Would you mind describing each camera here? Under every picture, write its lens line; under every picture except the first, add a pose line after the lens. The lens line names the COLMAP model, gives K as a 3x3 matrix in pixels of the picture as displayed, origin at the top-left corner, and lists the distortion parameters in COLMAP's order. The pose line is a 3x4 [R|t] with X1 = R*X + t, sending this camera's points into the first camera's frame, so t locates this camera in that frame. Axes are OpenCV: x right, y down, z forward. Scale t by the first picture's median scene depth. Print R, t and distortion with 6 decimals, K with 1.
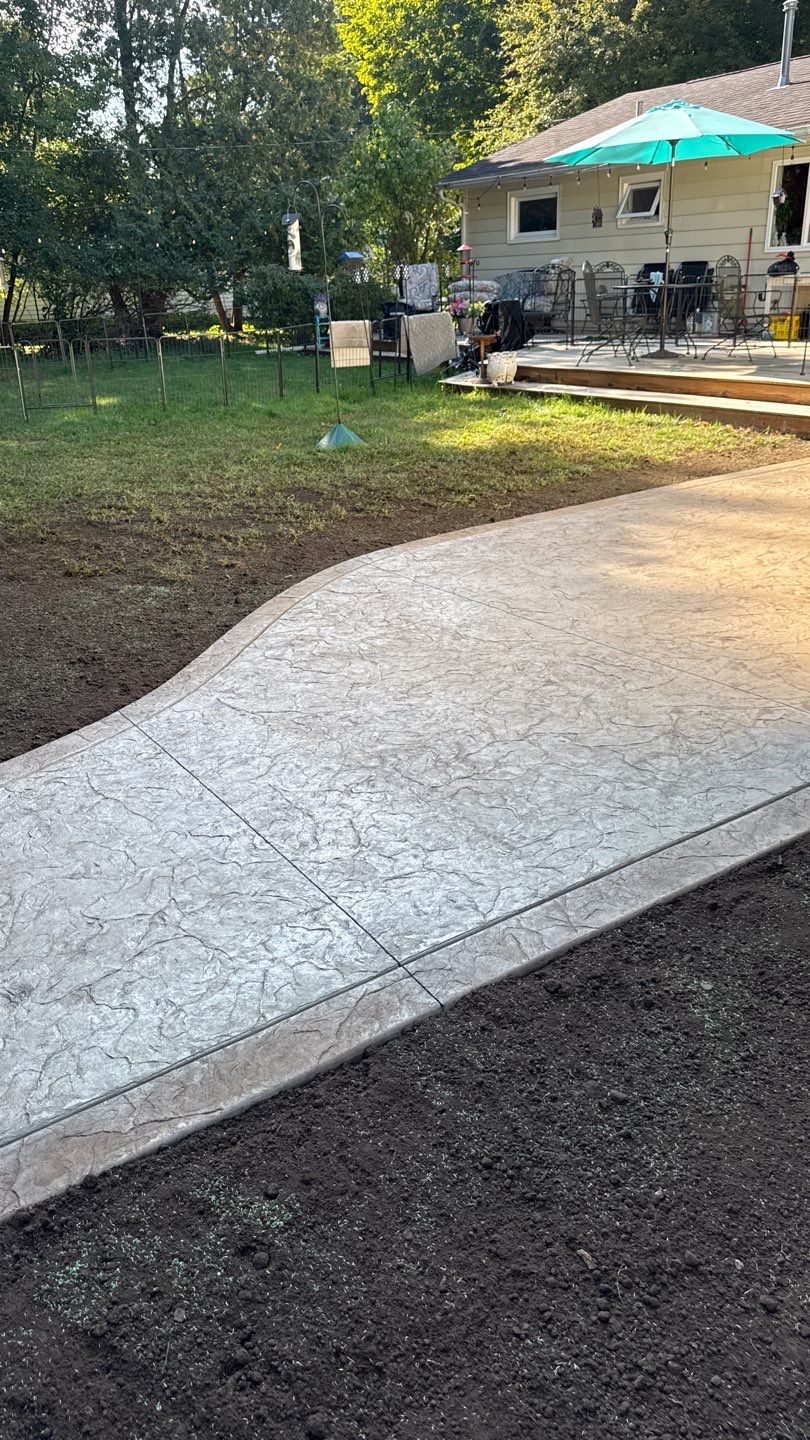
lens RADIAL K [[1005.2, 0, 405.0], [0, 1005.2, 720.0], [0, 0, 1]] dist [0.085613, -0.121449]
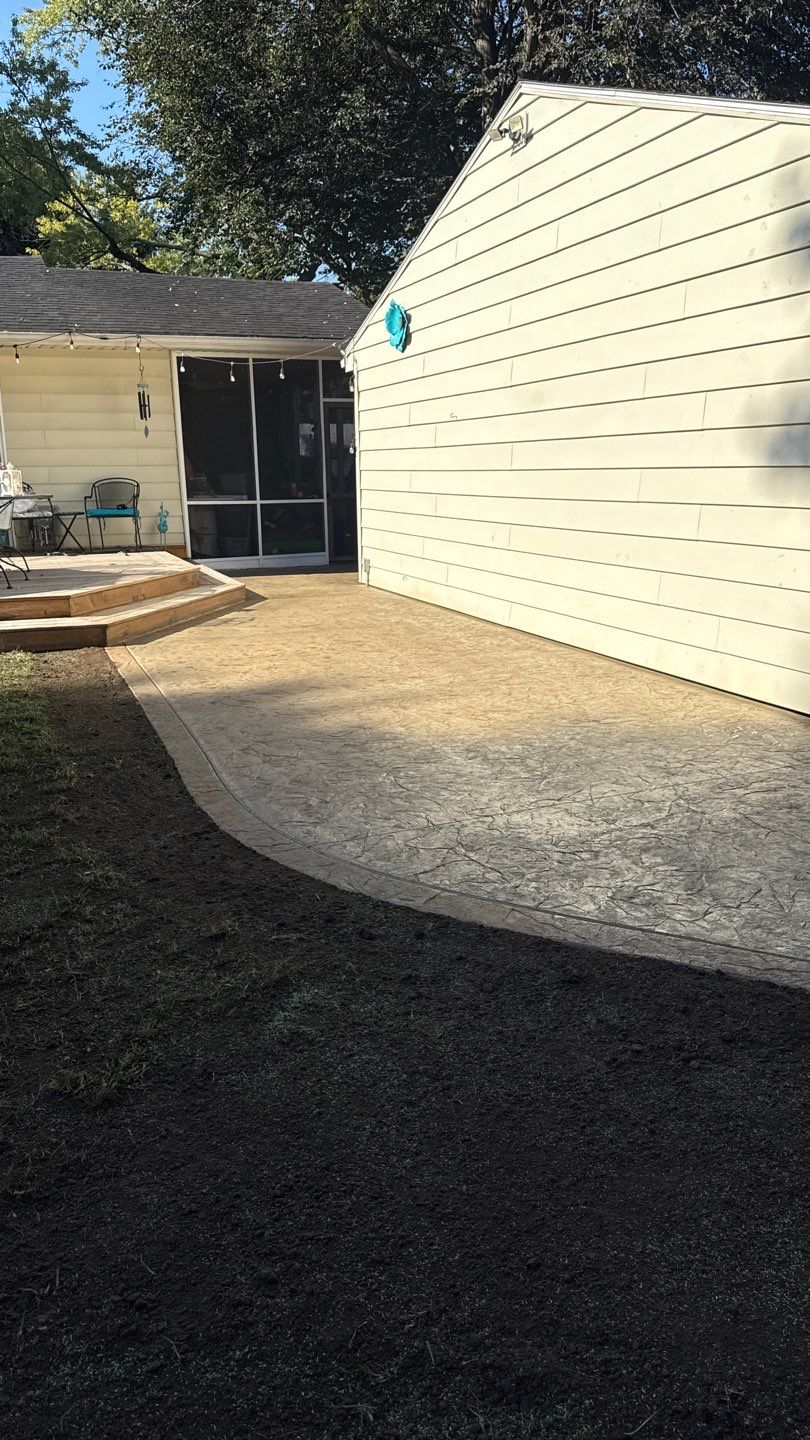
lens RADIAL K [[986.3, 0, 405.0], [0, 986.3, 720.0], [0, 0, 1]] dist [0.150547, -0.254428]
pose [[0.194920, -0.206015, 0.958939, -0.861052], [0.392768, 0.912273, 0.116153, -0.368381], [-0.898743, 0.354000, 0.258737, 0.907464]]
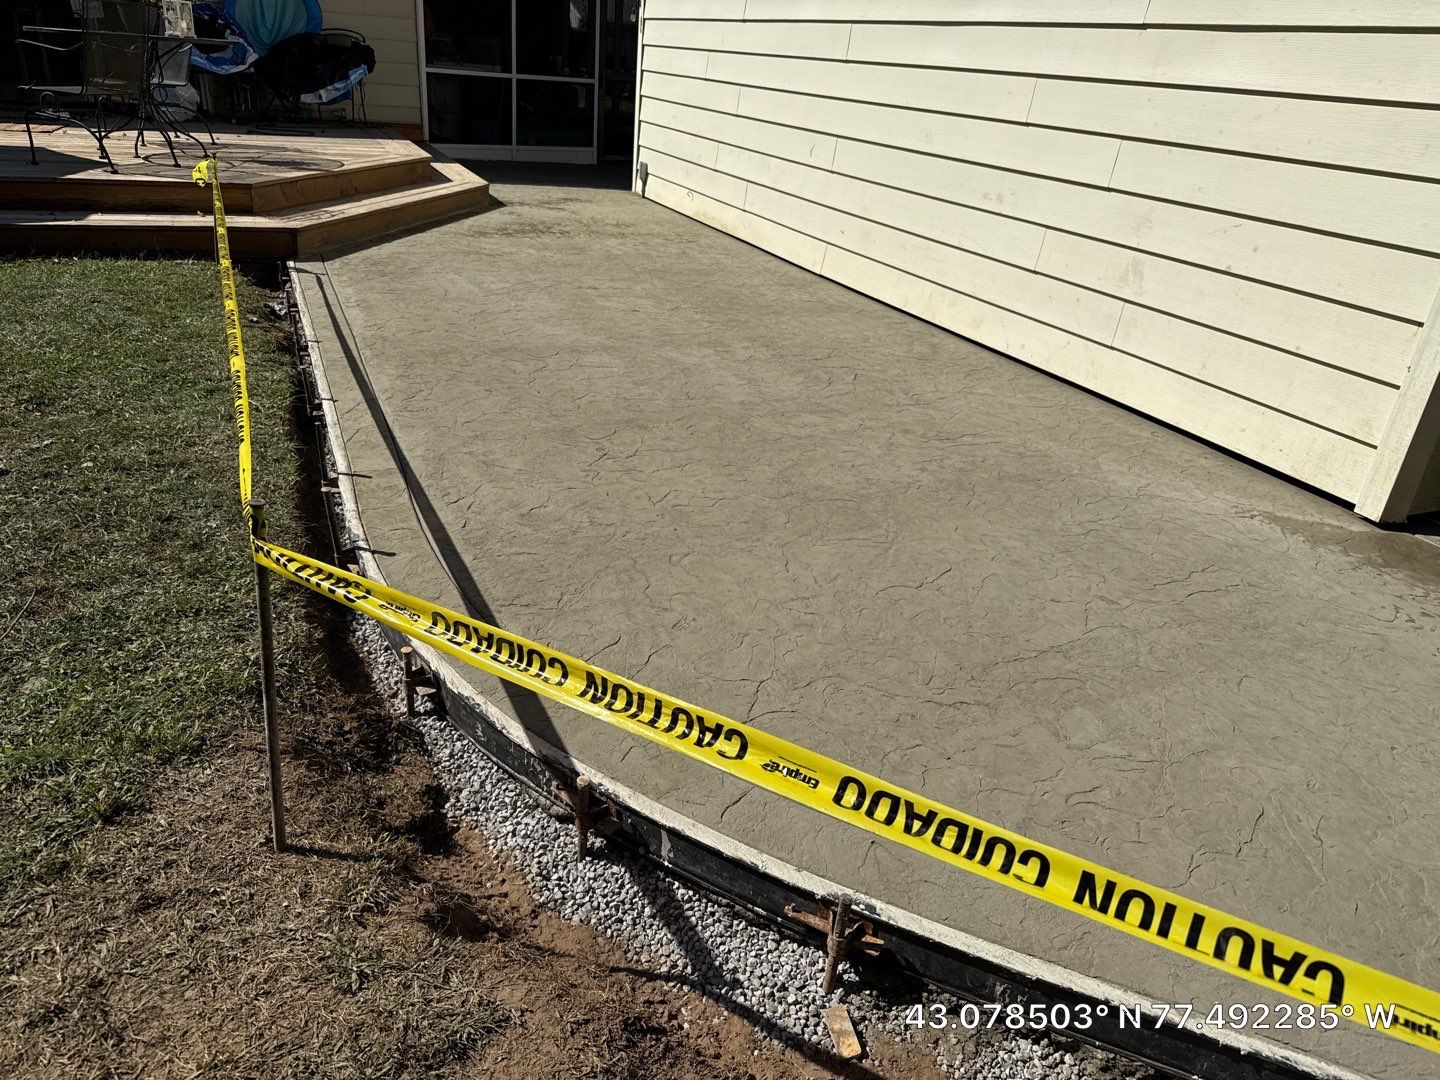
lens RADIAL K [[987.8, 0, 720.0], [0, 987.8, 540.0], [0, 0, 1]] dist [0.086596, -0.162927]
pose [[0.161483, -0.382005, 0.909943, -0.506350], [0.311947, 0.894527, 0.320173, -0.402511], [-0.936276, 0.232151, 0.263616, 0.996630]]
